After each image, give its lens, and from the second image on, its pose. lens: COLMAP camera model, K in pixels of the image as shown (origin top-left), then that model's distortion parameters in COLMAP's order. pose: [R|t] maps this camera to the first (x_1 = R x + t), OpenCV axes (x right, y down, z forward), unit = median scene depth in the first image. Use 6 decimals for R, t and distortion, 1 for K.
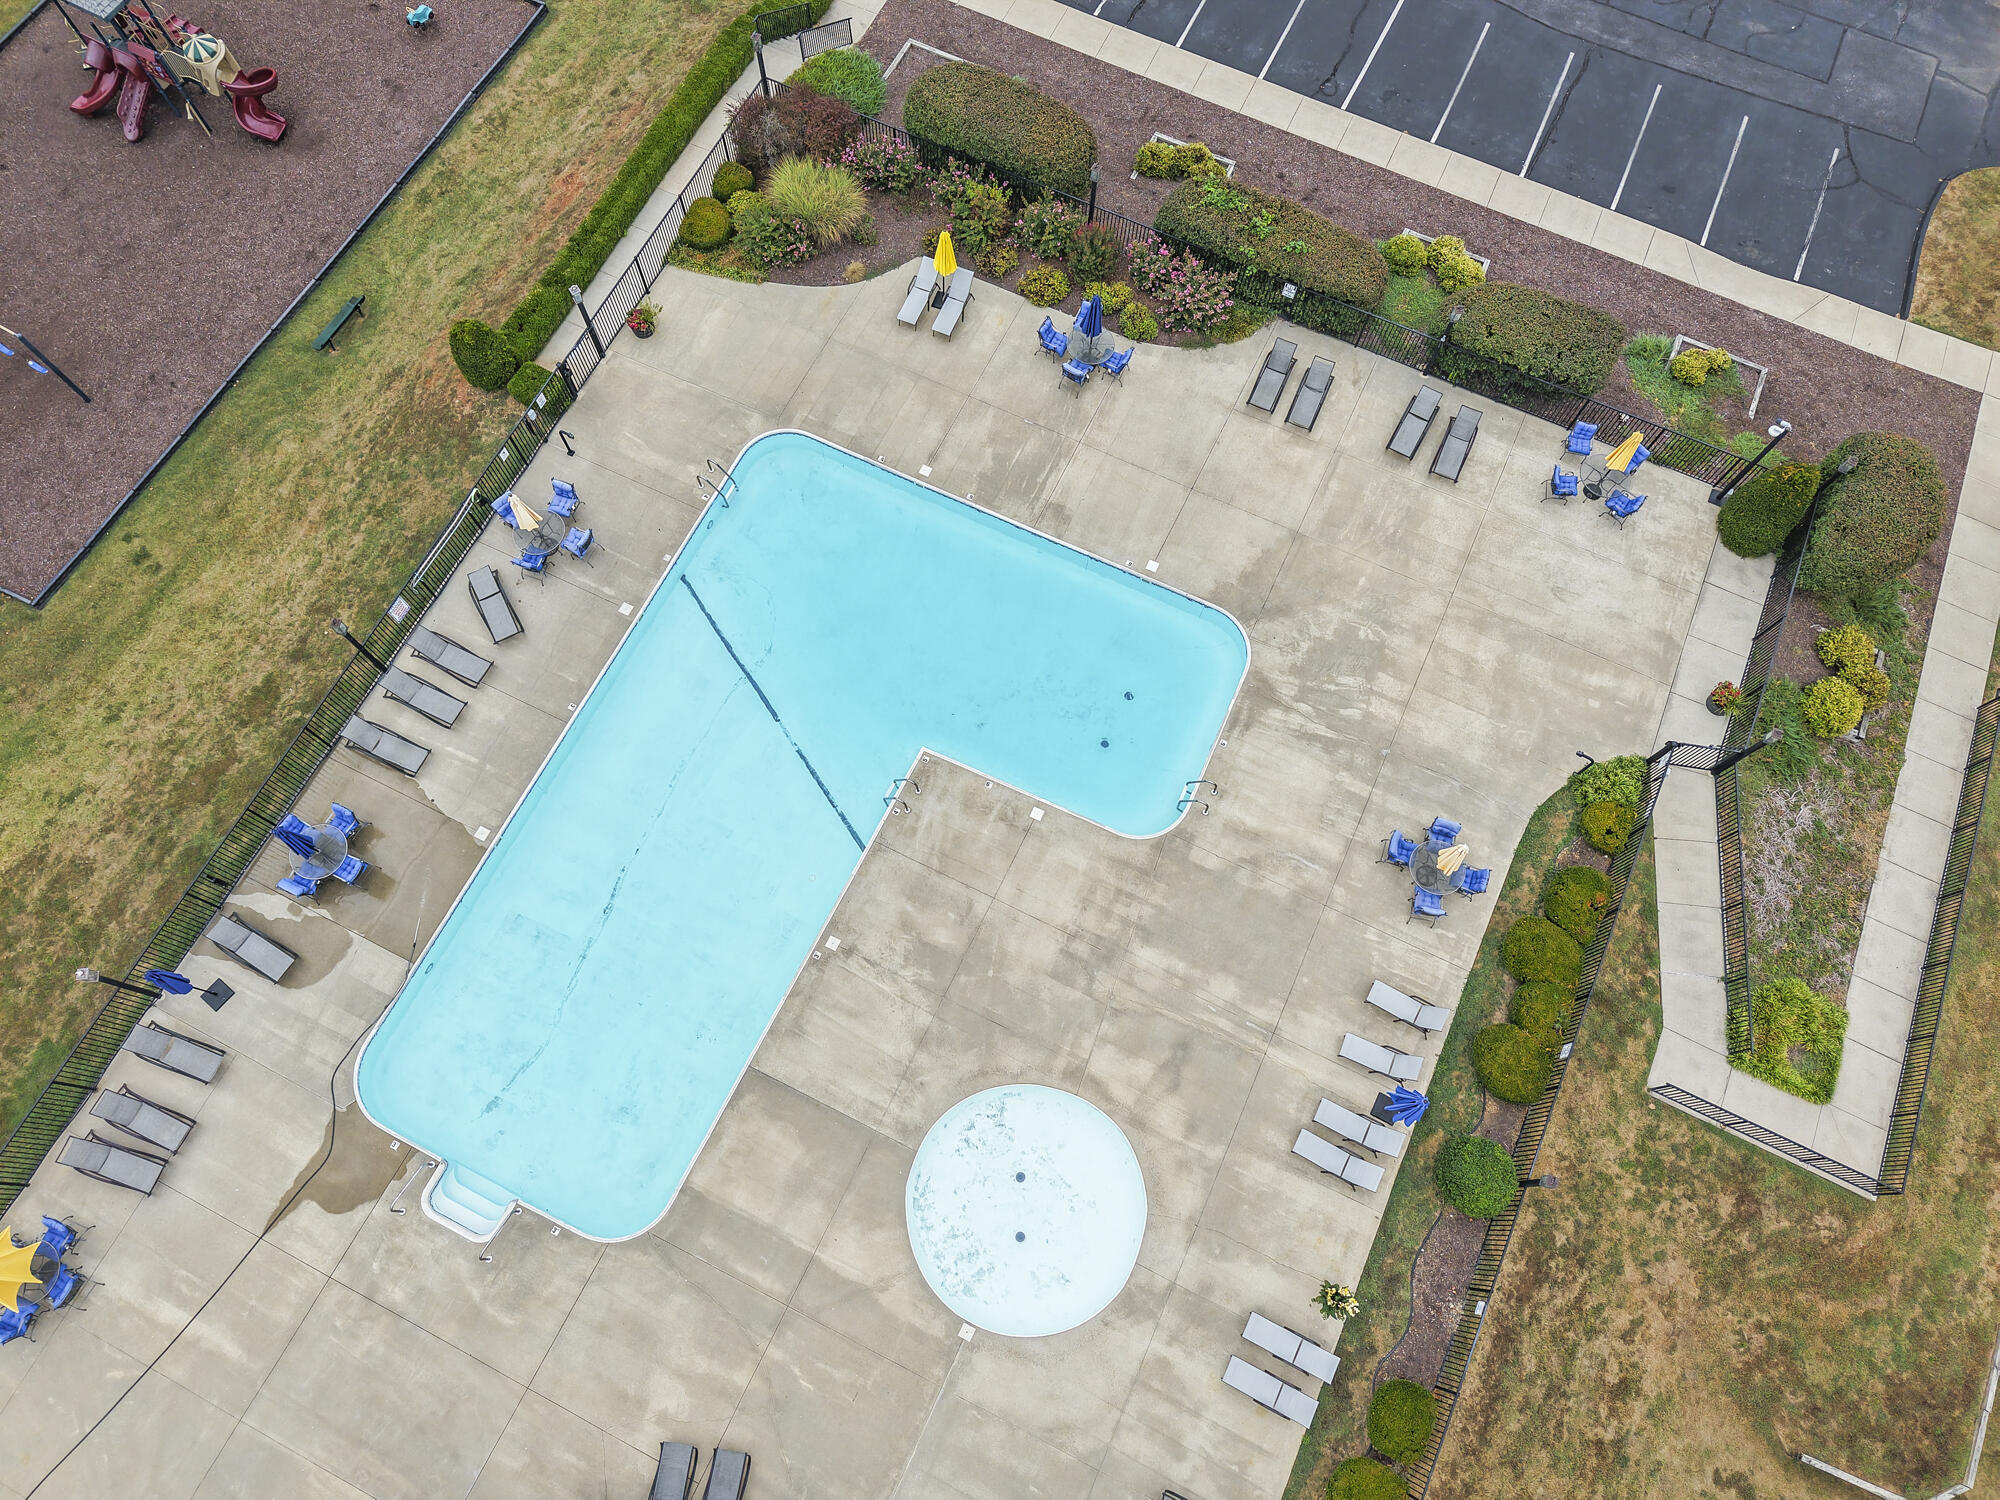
lens RADIAL K [[1371.4, 0, 1006.1], [0, 1371.4, 766.0], [0, 0, 1]] dist [0.021544, -0.026935]
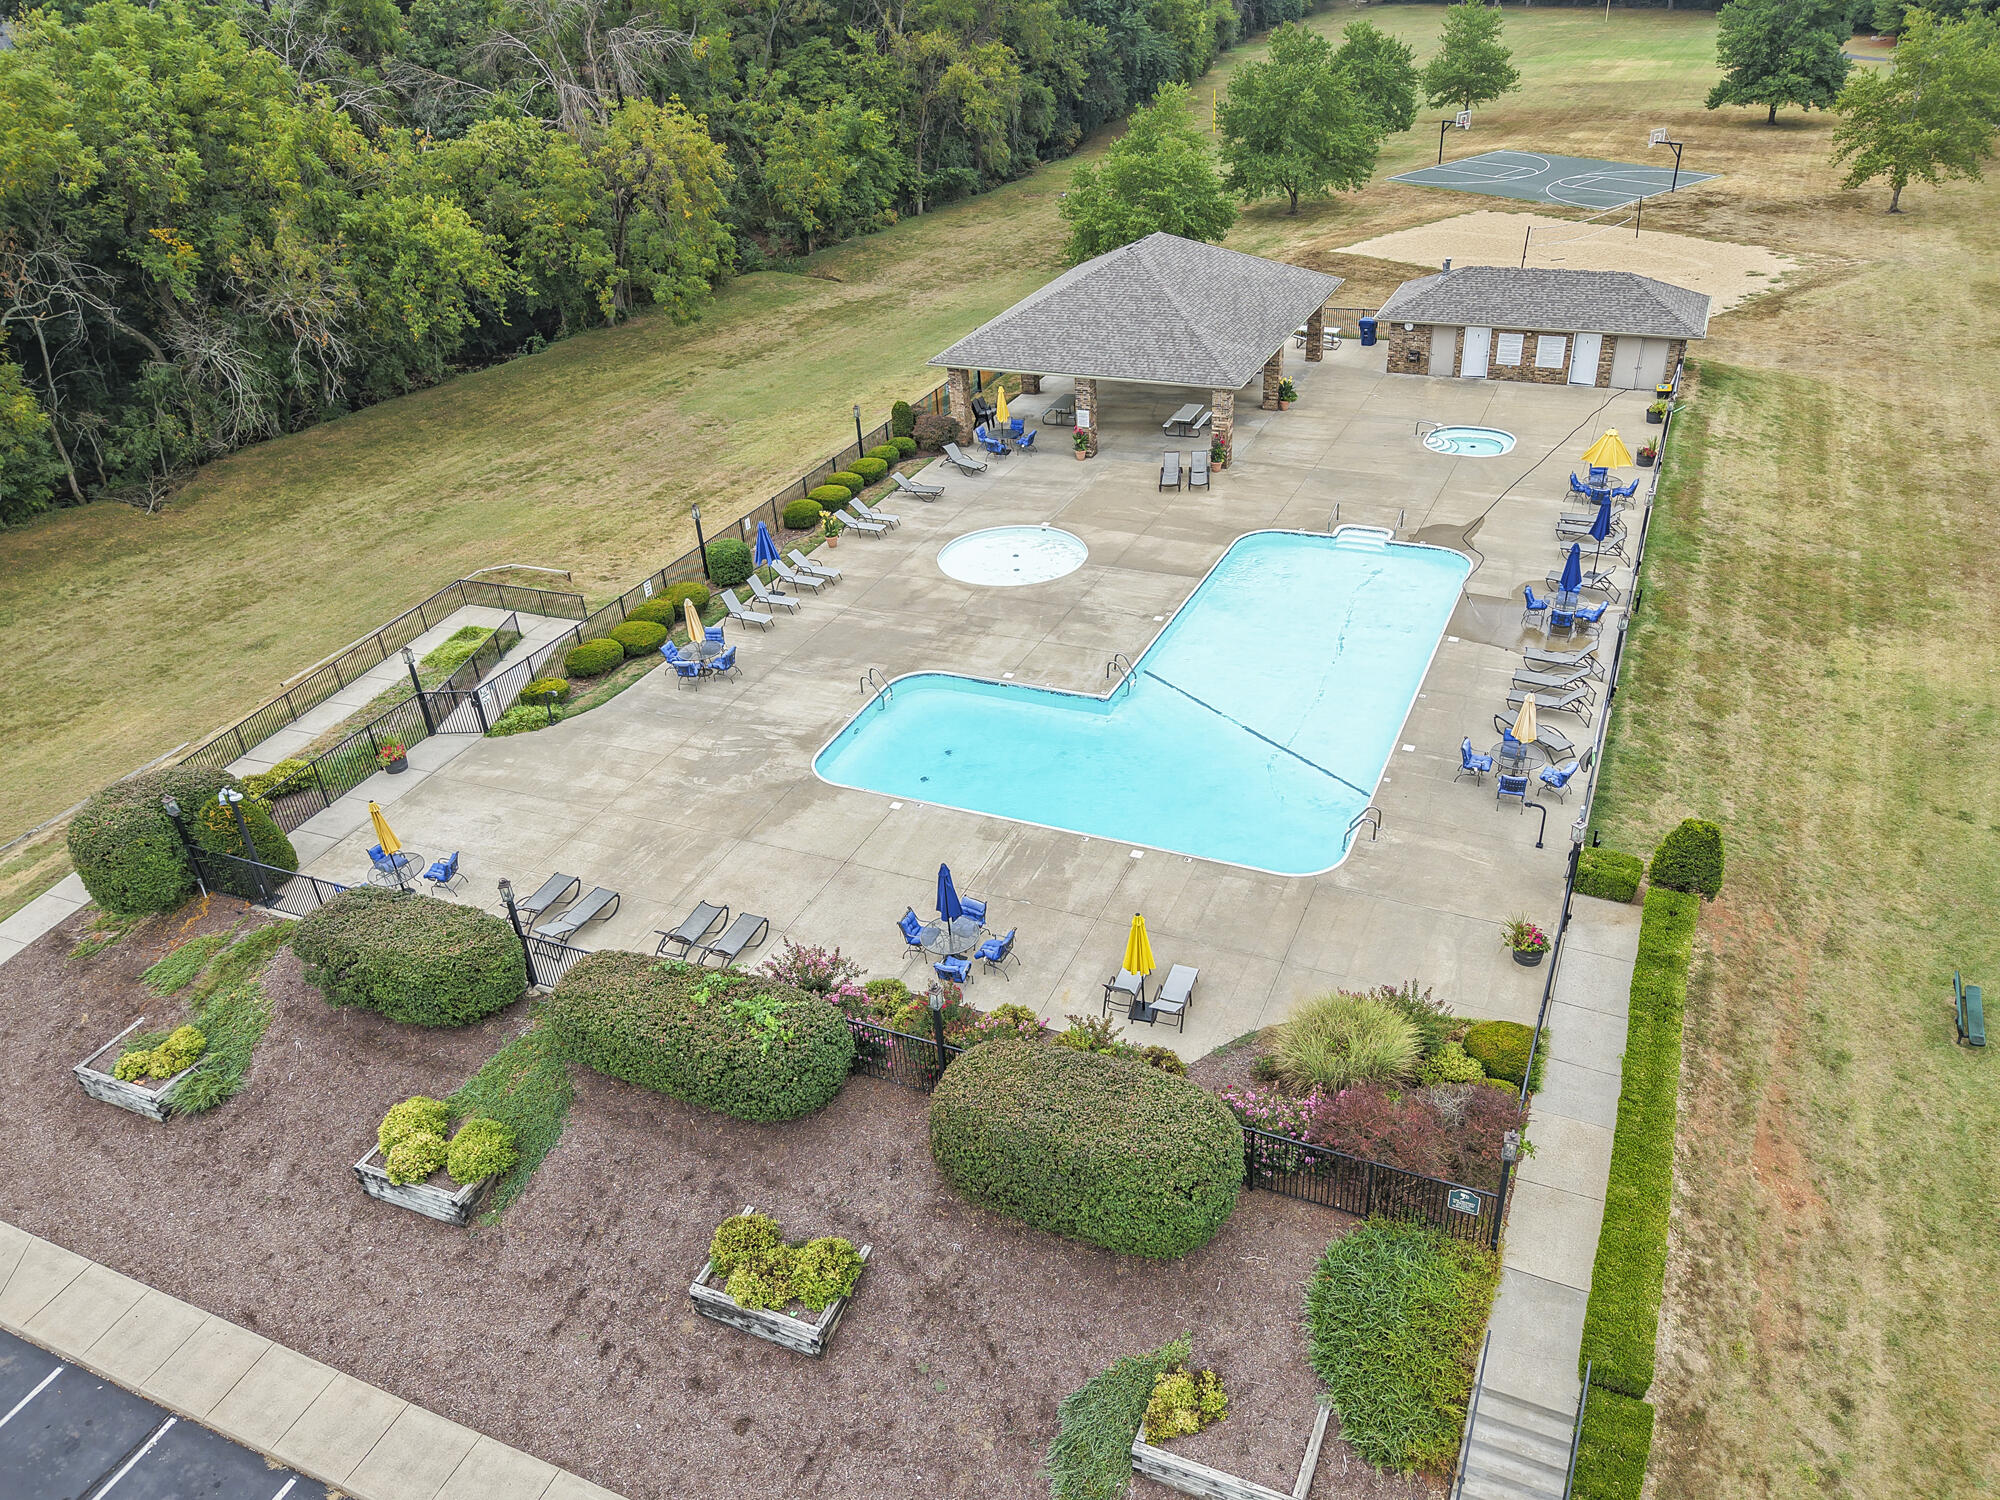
lens RADIAL K [[1501.2, 0, 986.4], [0, 1501.2, 751.4], [0, 0, 1]] dist [0.009053, -0.016031]
pose [[-0.998958, 0.043442, 0.014015, 0.024416], [0.005949, -0.180506, 0.983556, -1.242173], [0.045258, 0.982614, 0.180060, 0.797241]]
